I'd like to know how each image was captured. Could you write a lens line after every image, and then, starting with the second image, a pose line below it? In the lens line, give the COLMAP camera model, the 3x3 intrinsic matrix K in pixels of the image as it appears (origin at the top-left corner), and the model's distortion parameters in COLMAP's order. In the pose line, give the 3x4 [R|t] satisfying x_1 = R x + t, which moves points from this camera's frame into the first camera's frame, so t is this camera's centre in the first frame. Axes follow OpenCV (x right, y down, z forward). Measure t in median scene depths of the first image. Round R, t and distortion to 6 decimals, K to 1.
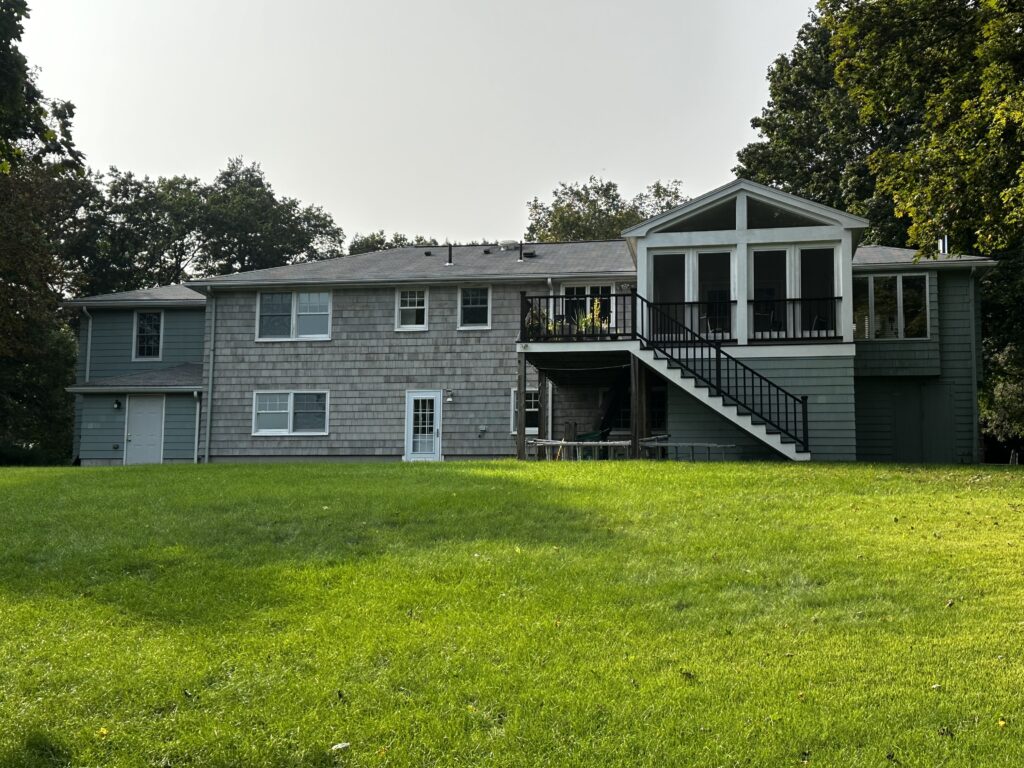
lens RADIAL K [[1255.0, 0, 512.2], [0, 1255.0, 384.3], [0, 0, 1]] dist [0.026703, 0.000000]
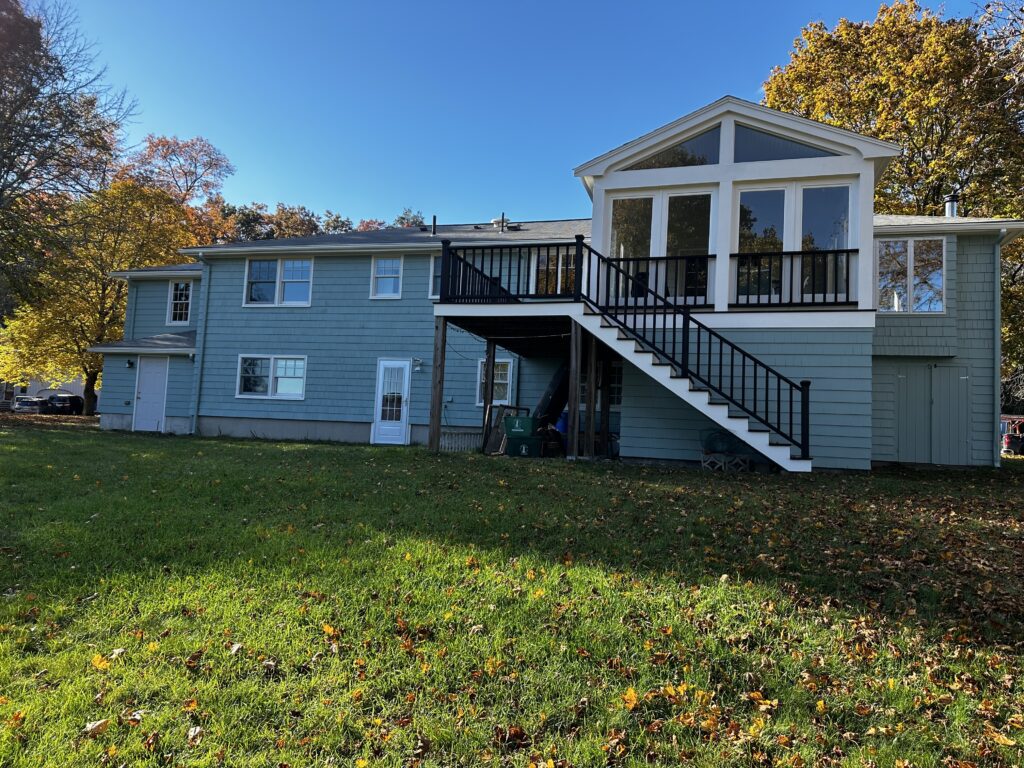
lens RADIAL K [[720.5, 0, 509.2], [0, 720.5, 392.5], [0, 0, 1]] dist [0.070575, -0.080010]
pose [[0.993795, 0.028580, -0.107496, 0.102690], [-0.022495, 0.998098, 0.057399, -0.004058], [0.108932, -0.054625, 0.992547, 0.536157]]
